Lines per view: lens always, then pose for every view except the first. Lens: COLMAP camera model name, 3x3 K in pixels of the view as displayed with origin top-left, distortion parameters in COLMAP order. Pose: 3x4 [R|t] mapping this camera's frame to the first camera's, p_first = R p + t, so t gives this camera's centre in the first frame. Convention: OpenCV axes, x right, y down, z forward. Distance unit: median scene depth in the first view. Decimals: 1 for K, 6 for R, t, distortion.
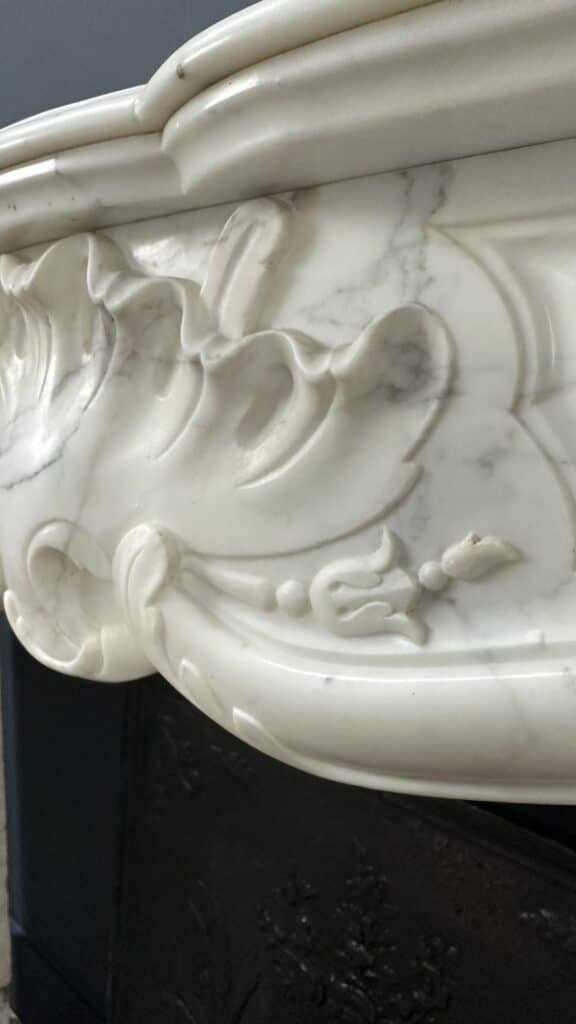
lens RADIAL K [[707.2, 0, 276.4], [0, 707.2, 494.1], [0, 0, 1]] dist [0.002486, 0.001828]
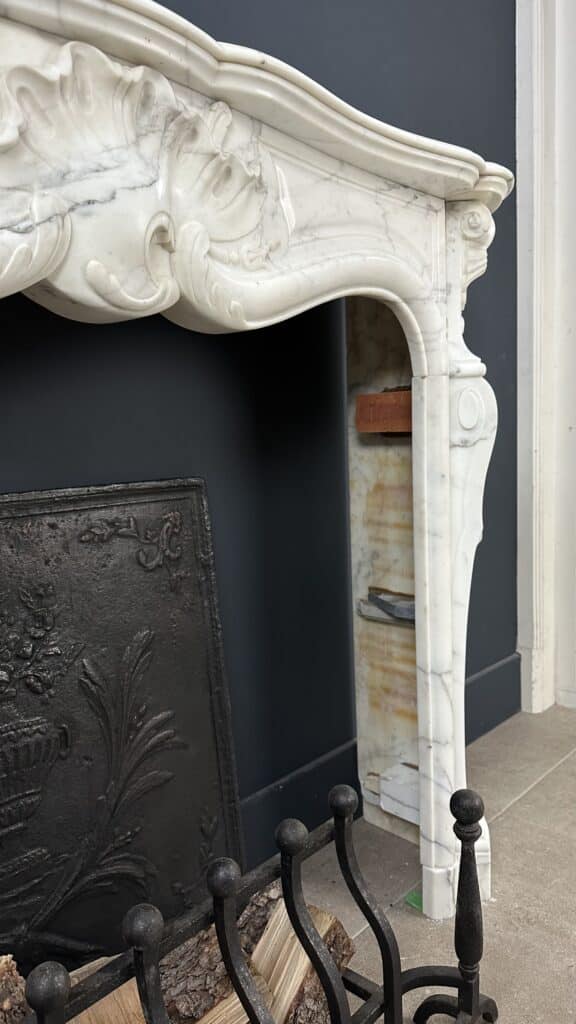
lens RADIAL K [[742.6, 0, 288.0], [0, 742.6, 512.0], [0, 0, 1]] dist [0.114650, -0.188642]
pose [[0.012600, -0.136383, 0.990576, -3.167592], [0.165057, 0.977348, 0.132462, 0.800716], [-0.986203, 0.161833, 0.034826, 0.911062]]
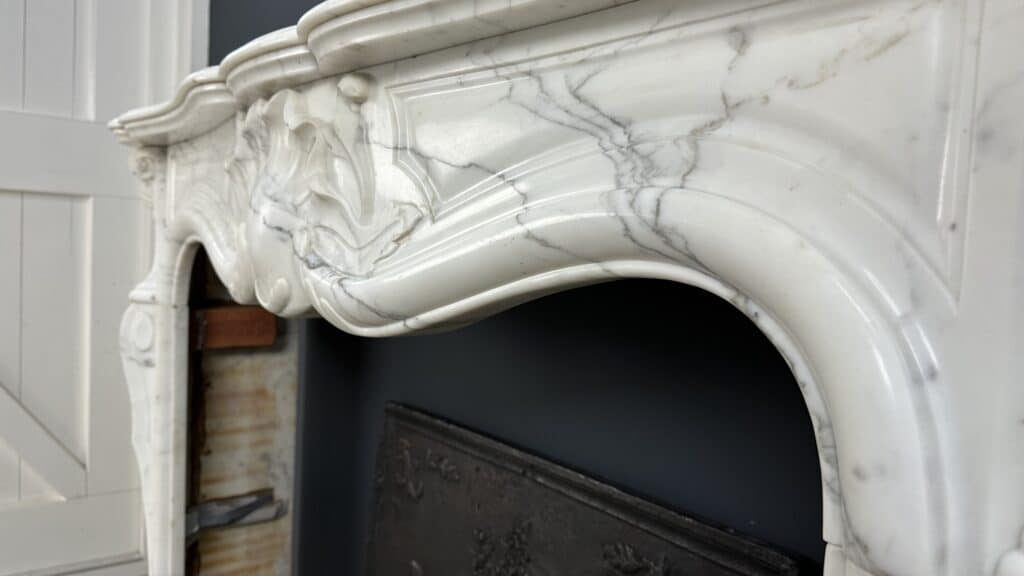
lens RADIAL K [[727.7, 0, 512.0], [0, 727.7, 288.0], [0, 0, 1]] dist [0.093106, -0.184878]
pose [[0.986298, 0.011970, -0.164540, 0.947187], [-0.017650, 0.999296, -0.033102, 0.349610], [0.164028, 0.035553, 0.985815, -1.255440]]
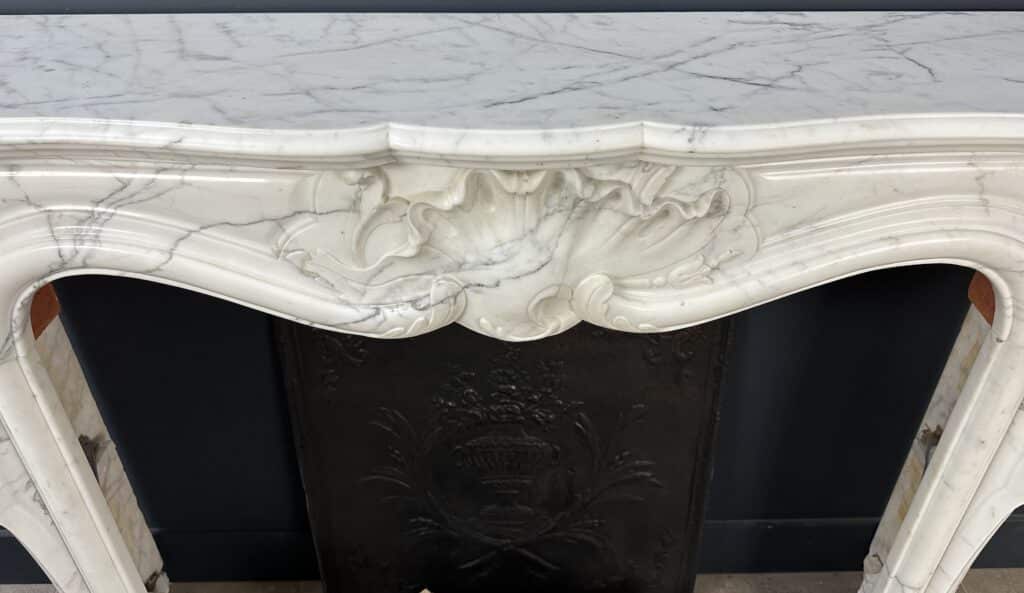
lens RADIAL K [[734.0, 0, 524.2], [0, 734.0, 259.8], [0, 0, 1]] dist [0.079067, -0.104007]
pose [[0.726470, -0.391485, 0.564784, -2.045844], [0.098150, 0.872549, 0.478566, -1.418324], [-0.680153, -0.292230, 0.672304, -0.552902]]
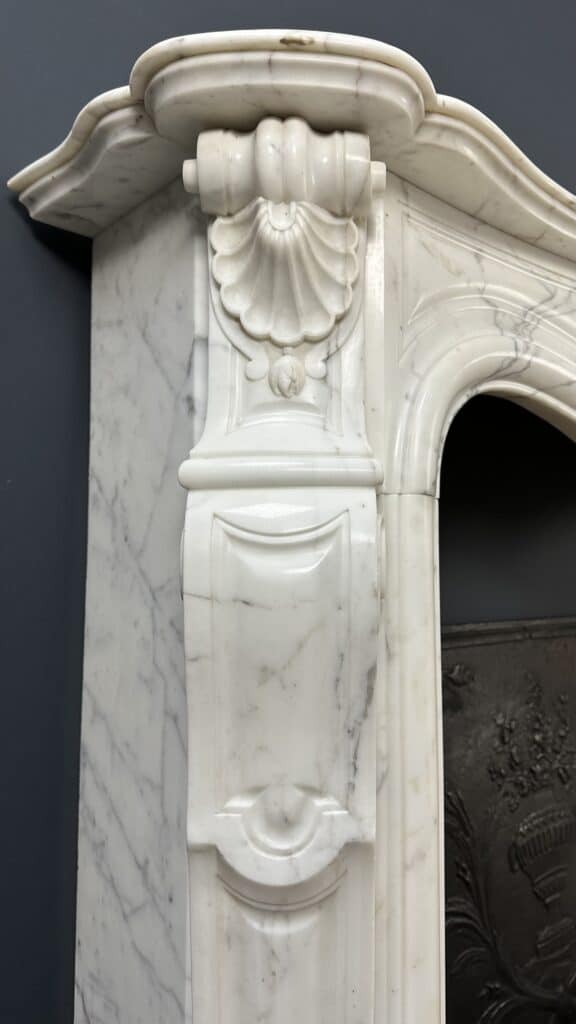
lens RADIAL K [[764.8, 0, 383.8], [0, 764.8, 515.0], [0, 0, 1]] dist [0.075330, -0.139025]
pose [[0.048194, 0.055965, 0.997269, -4.455988], [0.134213, 0.989012, -0.061988, 0.492616], [-0.989780, 0.136834, 0.040153, 3.112207]]
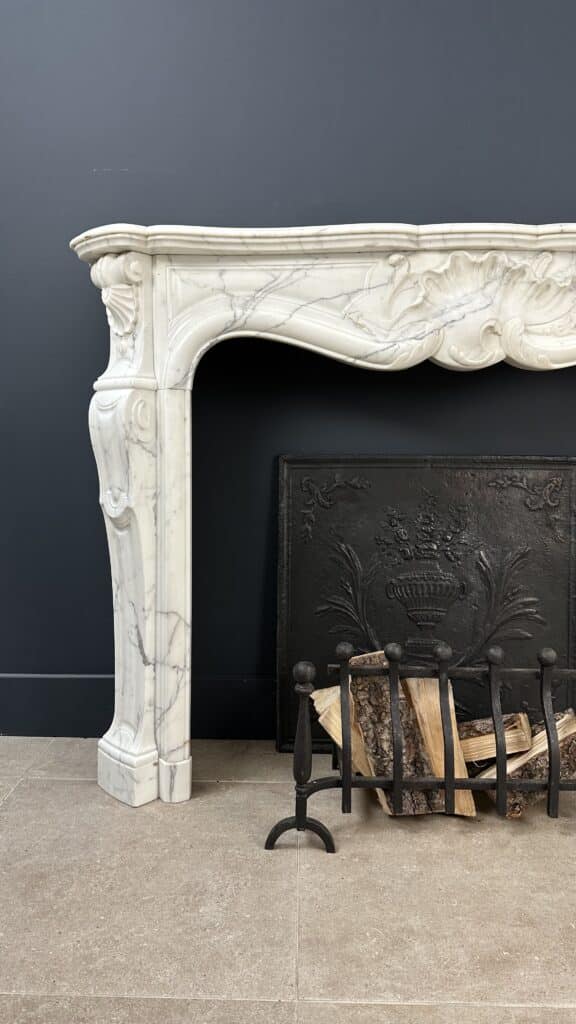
lens RADIAL K [[712.0, 0, 286.2], [0, 712.0, 514.3], [0, 0, 1]] dist [0.177459, -0.382804]
pose [[0.757890, -0.085207, 0.646794, -5.159033], [0.088095, 0.995720, 0.027947, 1.207326], [-0.646407, 0.035799, 0.762152, -1.796472]]
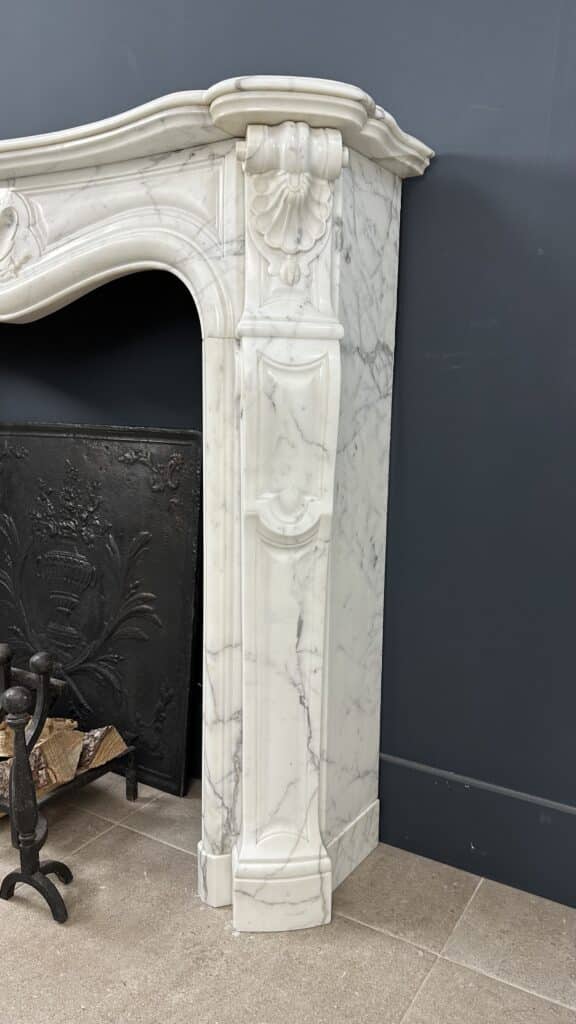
lens RADIAL K [[727.7, 0, 284.2], [0, 727.7, 516.3], [0, 0, 1]] dist [0.093106, -0.184878]
pose [[0.982222, -0.033075, 0.184784, 0.951906], [0.028747, 0.999247, 0.026057, 1.640560], [-0.185507, -0.020282, 0.982434, -4.025272]]
